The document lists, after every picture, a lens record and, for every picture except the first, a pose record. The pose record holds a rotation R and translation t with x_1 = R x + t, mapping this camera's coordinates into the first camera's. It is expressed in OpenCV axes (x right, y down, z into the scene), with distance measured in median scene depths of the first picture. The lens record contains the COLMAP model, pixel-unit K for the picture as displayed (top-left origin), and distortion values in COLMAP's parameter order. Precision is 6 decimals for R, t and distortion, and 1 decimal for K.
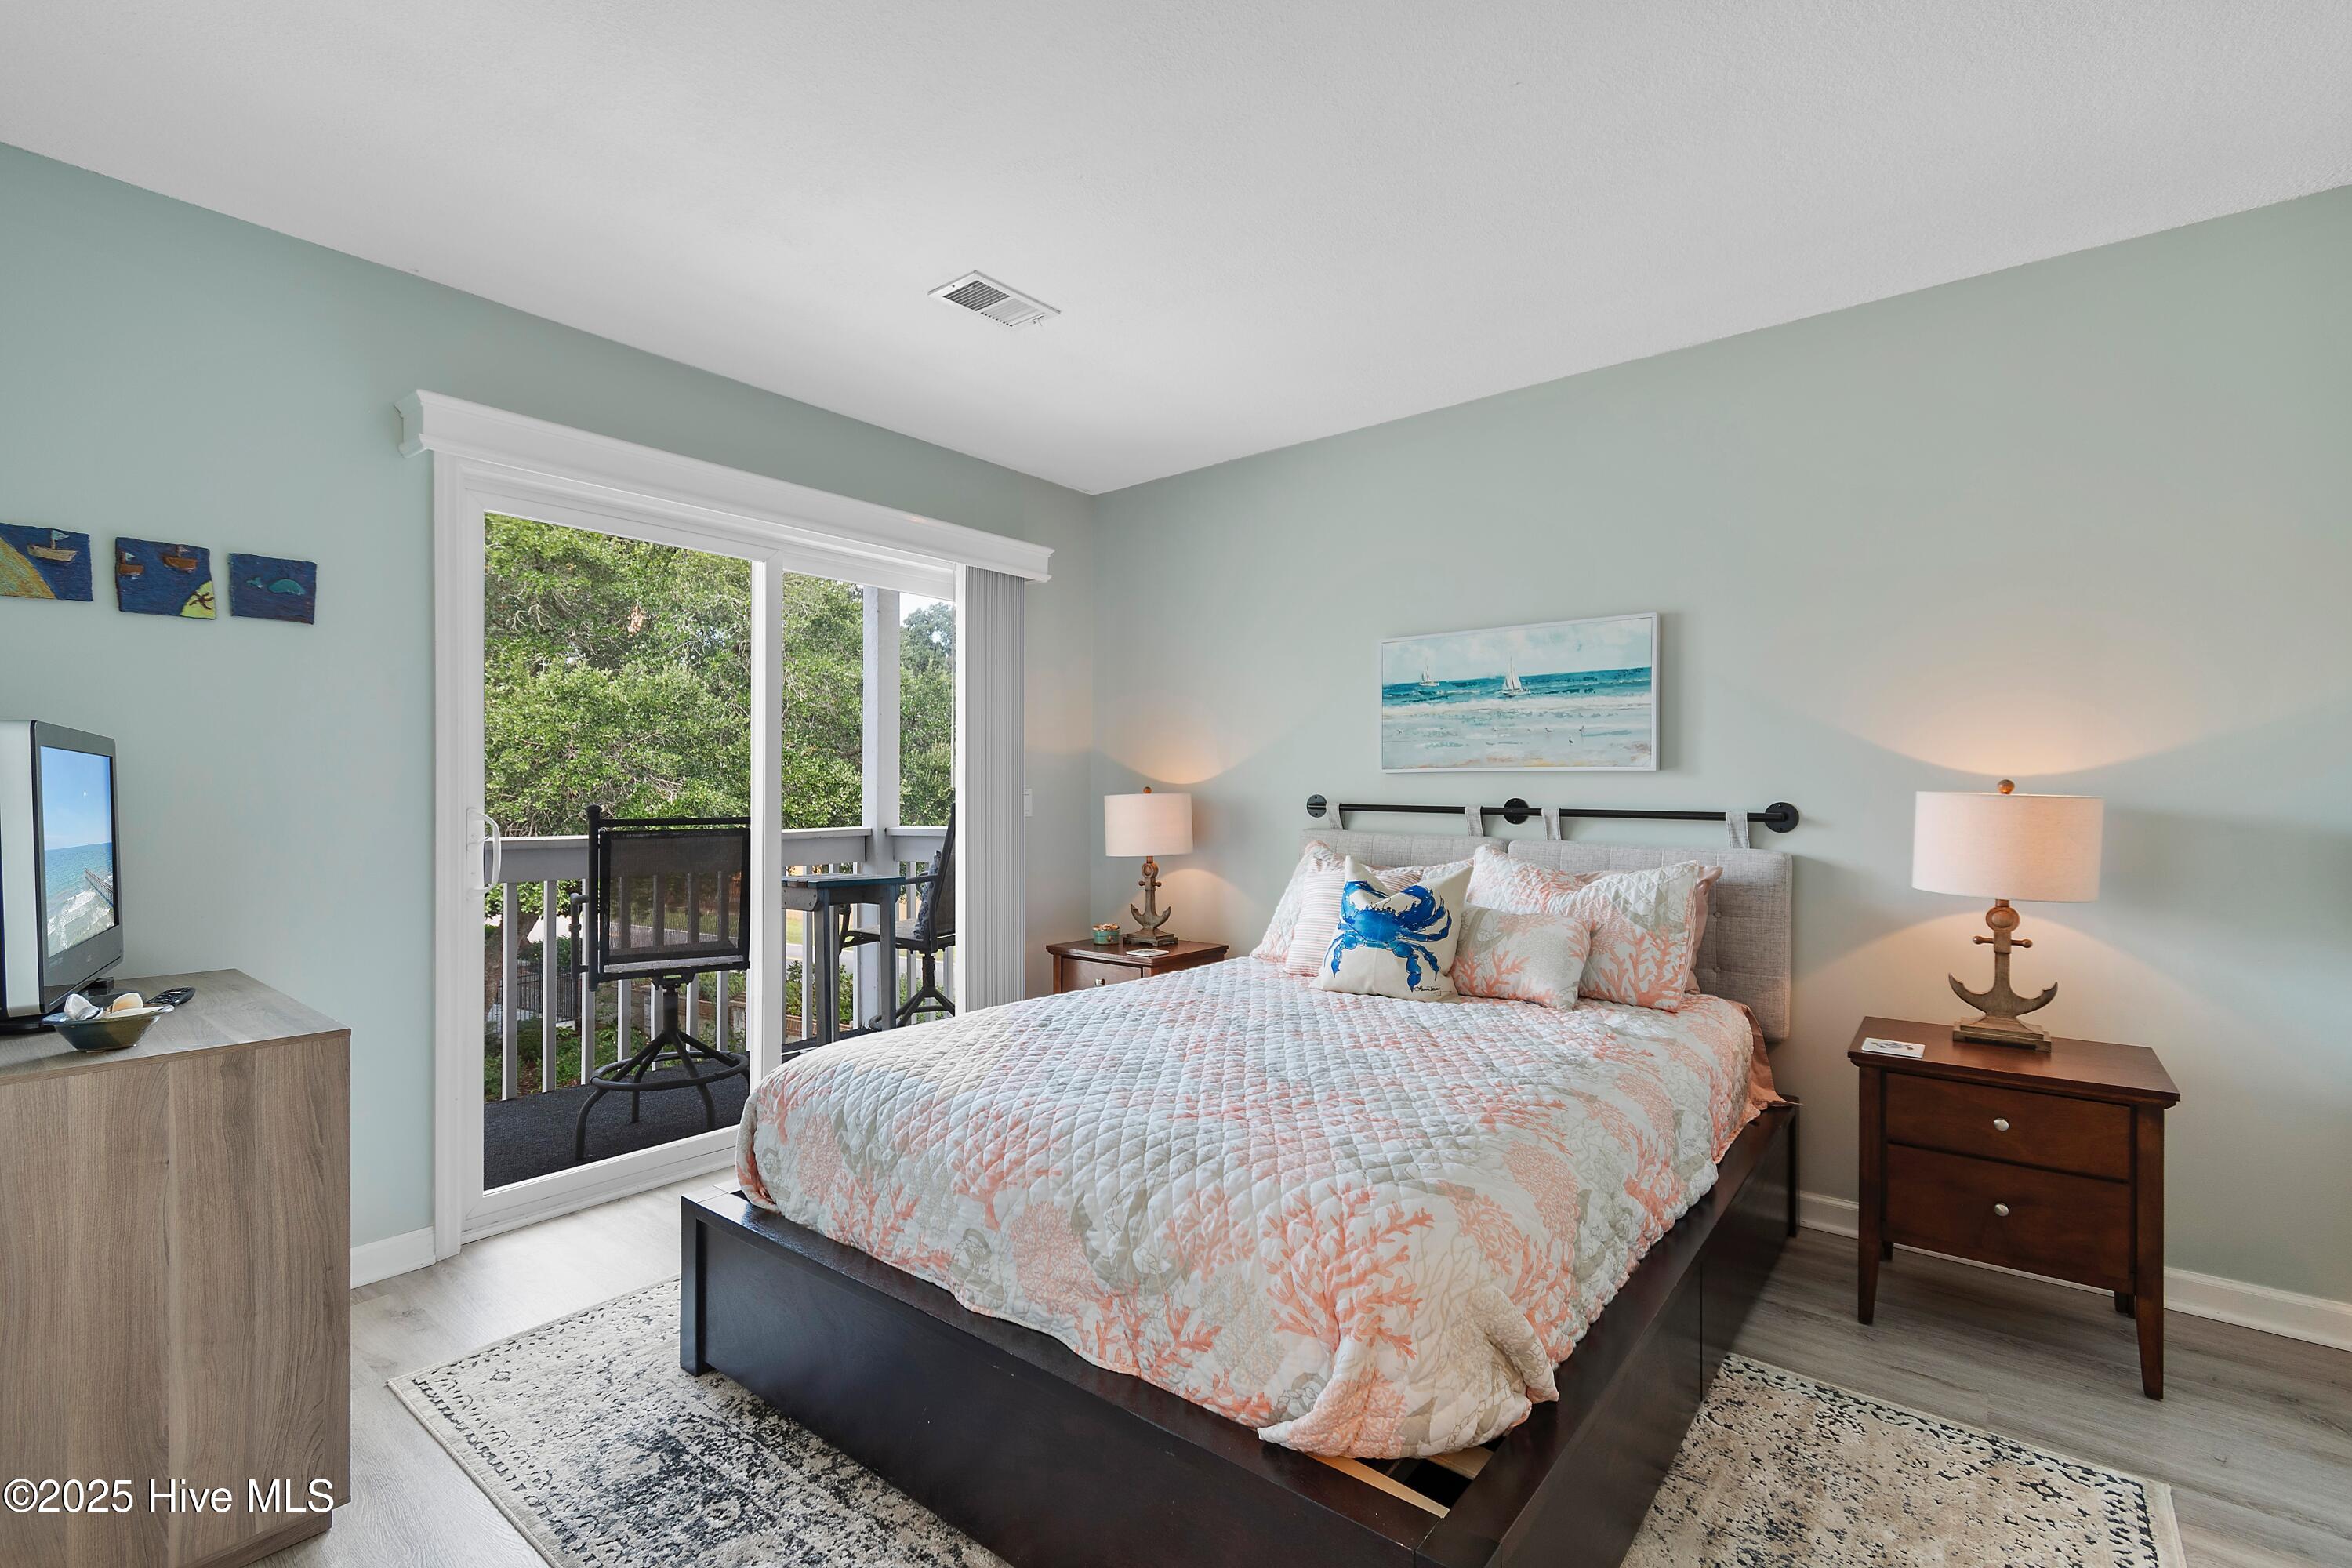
lens RADIAL K [[1047.8, 0, 1170.2], [0, 1047.8, 780.2], [0, 0, 1]] dist [0.006090, -0.002959]
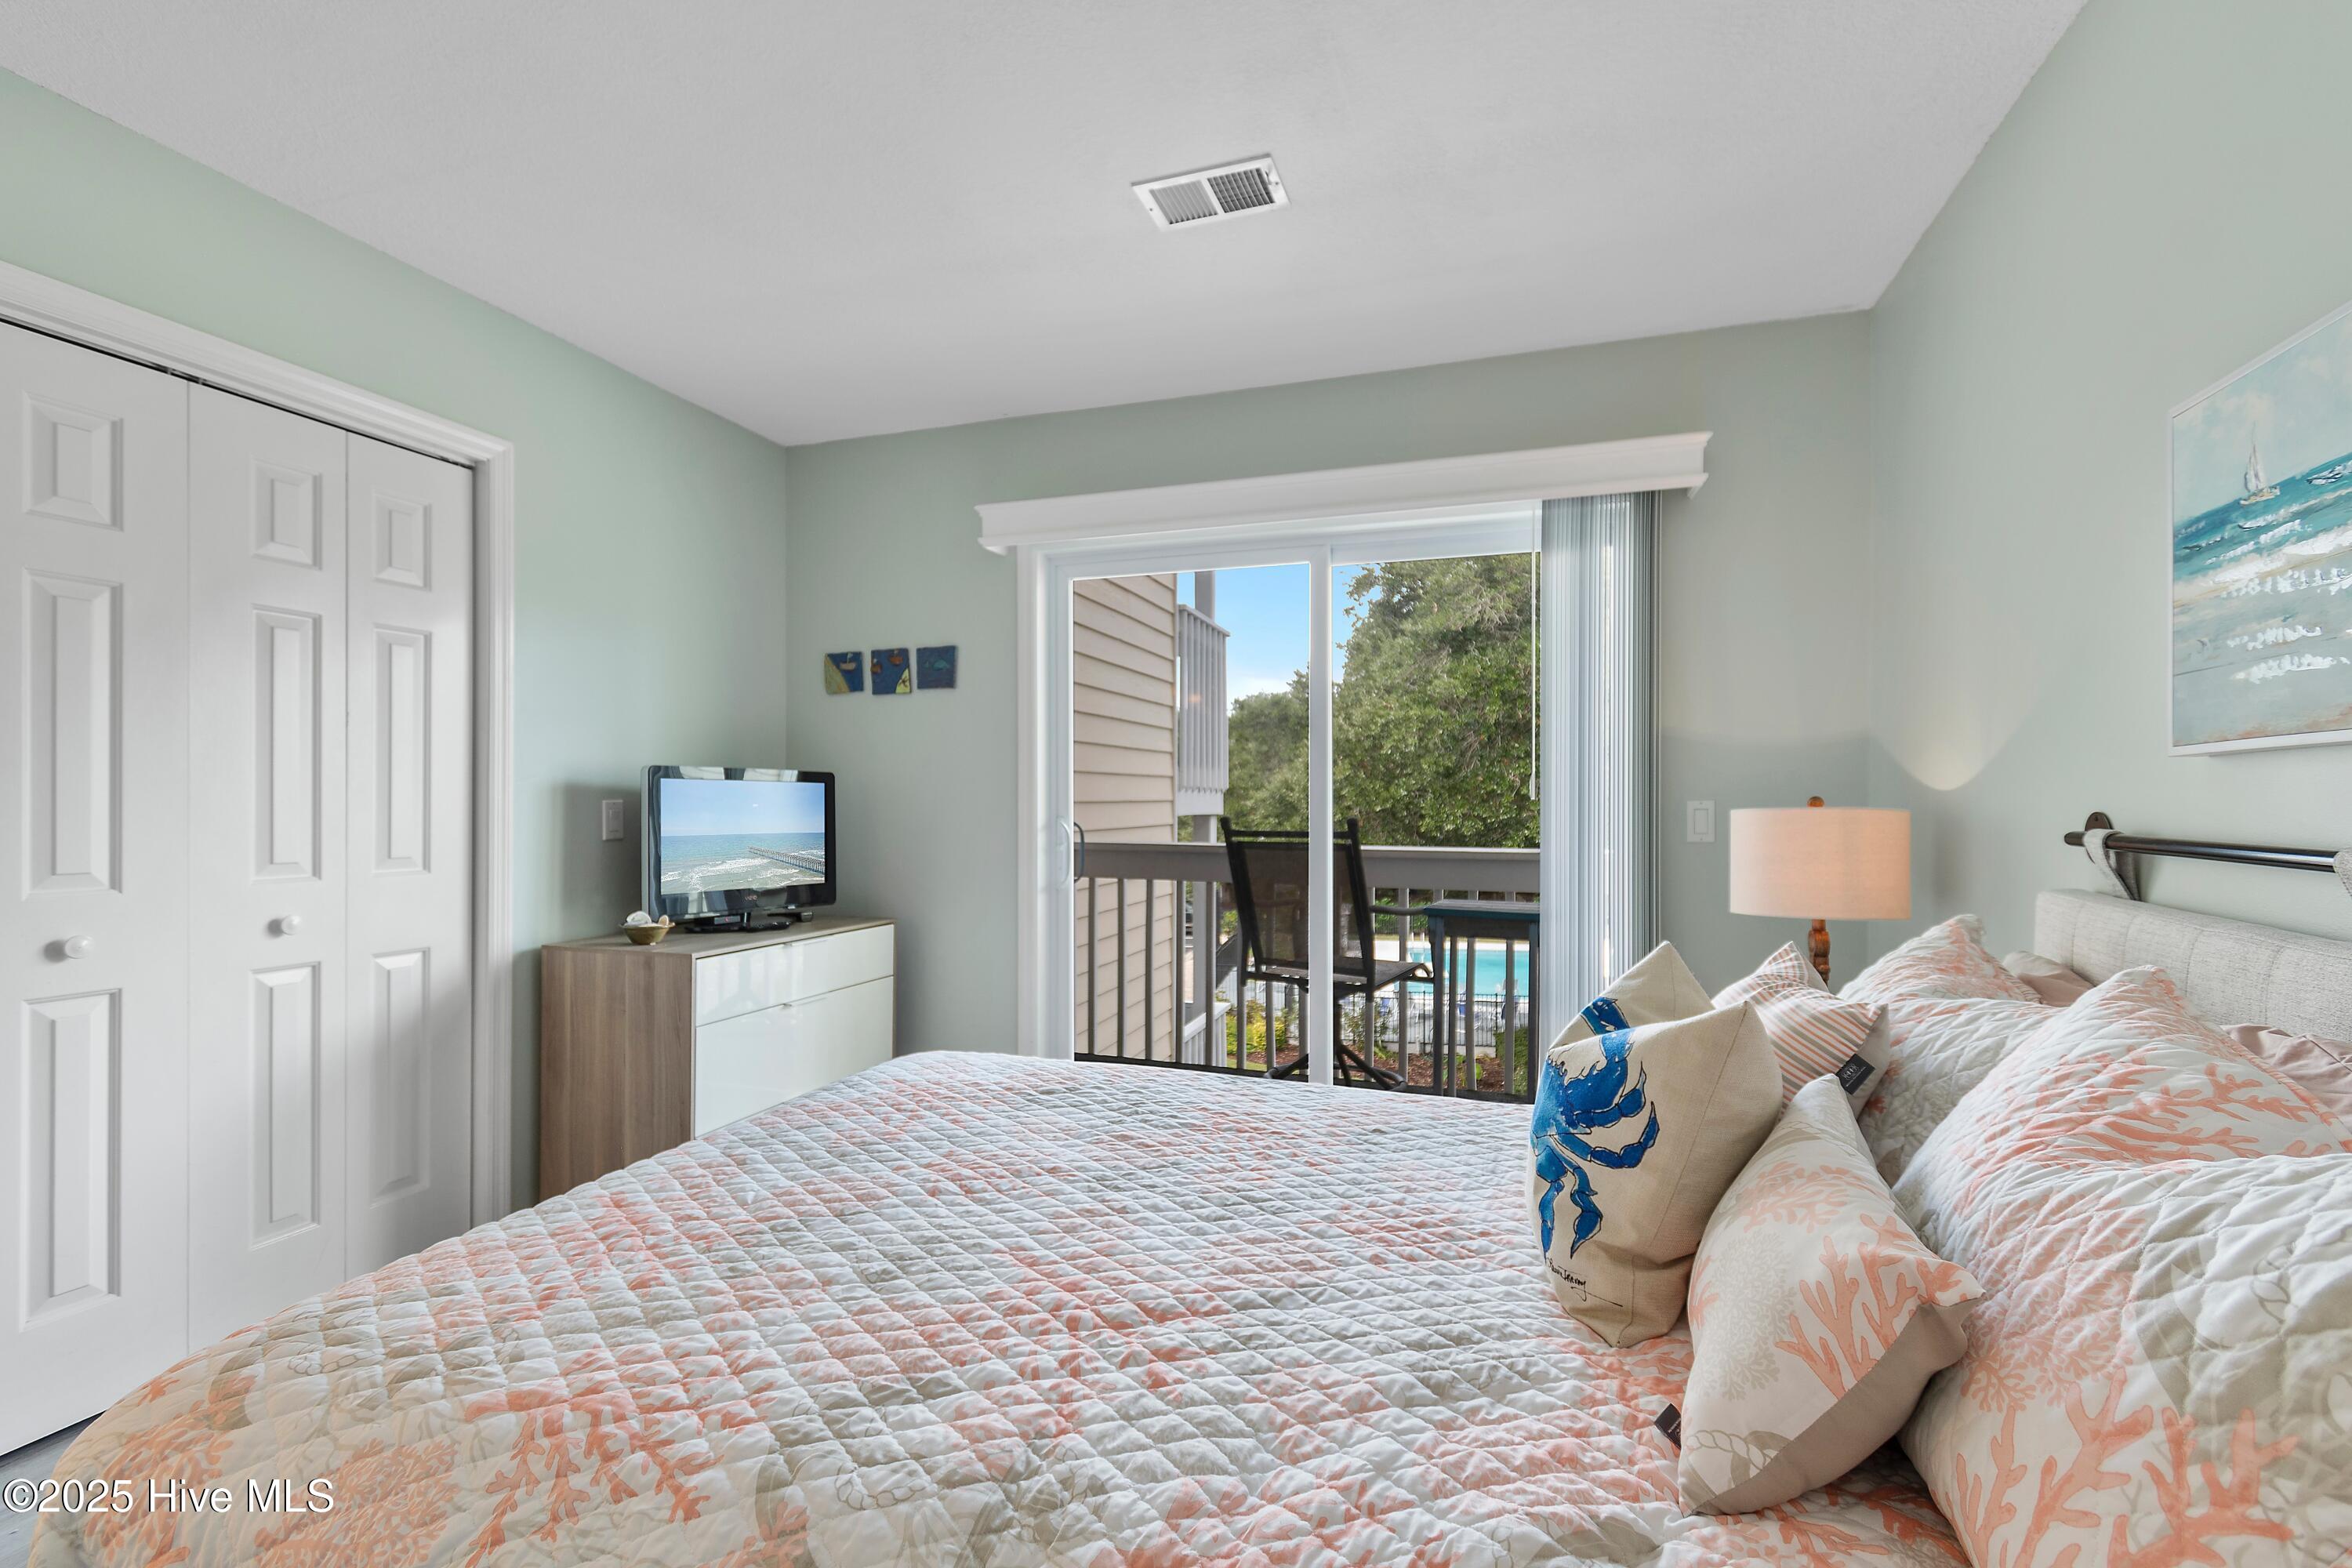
lens RADIAL K [[1047.8, 0, 1164.4], [0, 1047.8, 799.7], [0, 0, 1]] dist [0.006090, -0.002959]
pose [[0.349328, -0.003822, -0.936993, 0.481682], [0.008720, 0.999962, -0.000828, 0.006760], [0.936960, -0.007881, 0.349348, 0.578419]]
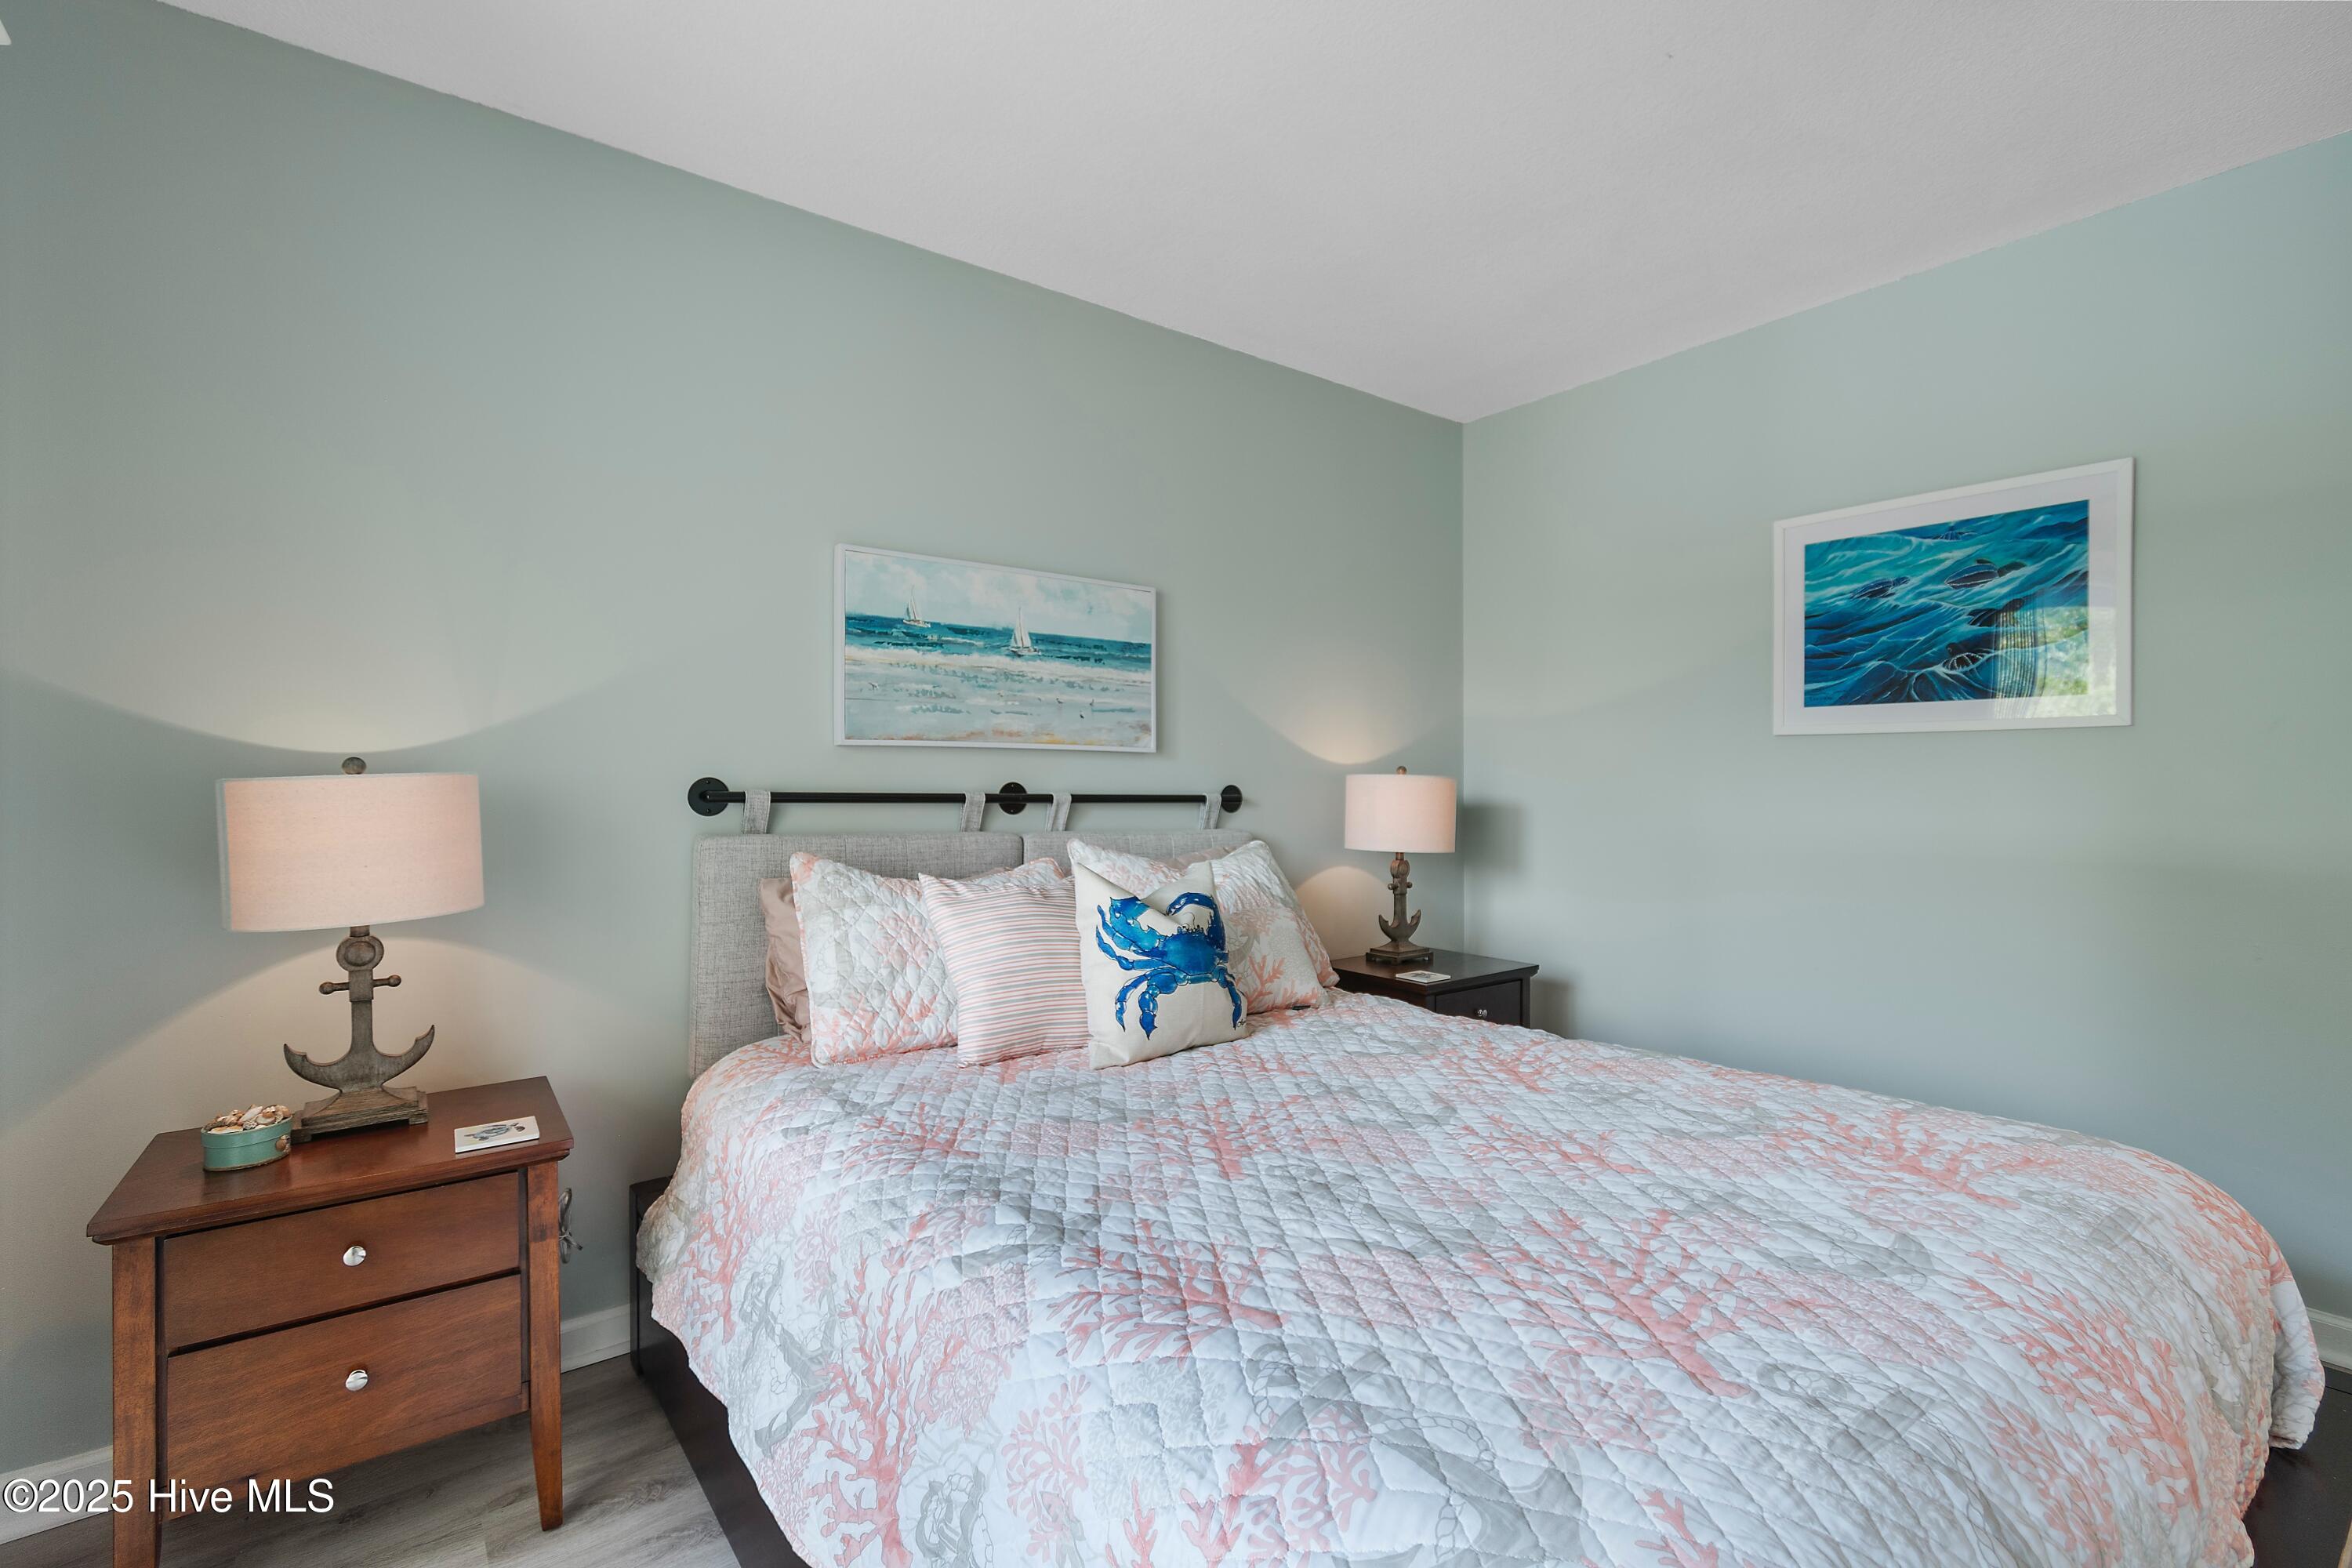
lens RADIAL K [[1047.8, 0, 1191.8], [0, 1047.8, 793.9], [0, 0, 1]] dist [0.006090, -0.002959]
pose [[0.242026, -0.017525, 0.970112, -0.440841], [-0.017479, 0.999596, 0.022418, 0.006421], [-0.970112, -0.022382, 0.241622, 0.691125]]
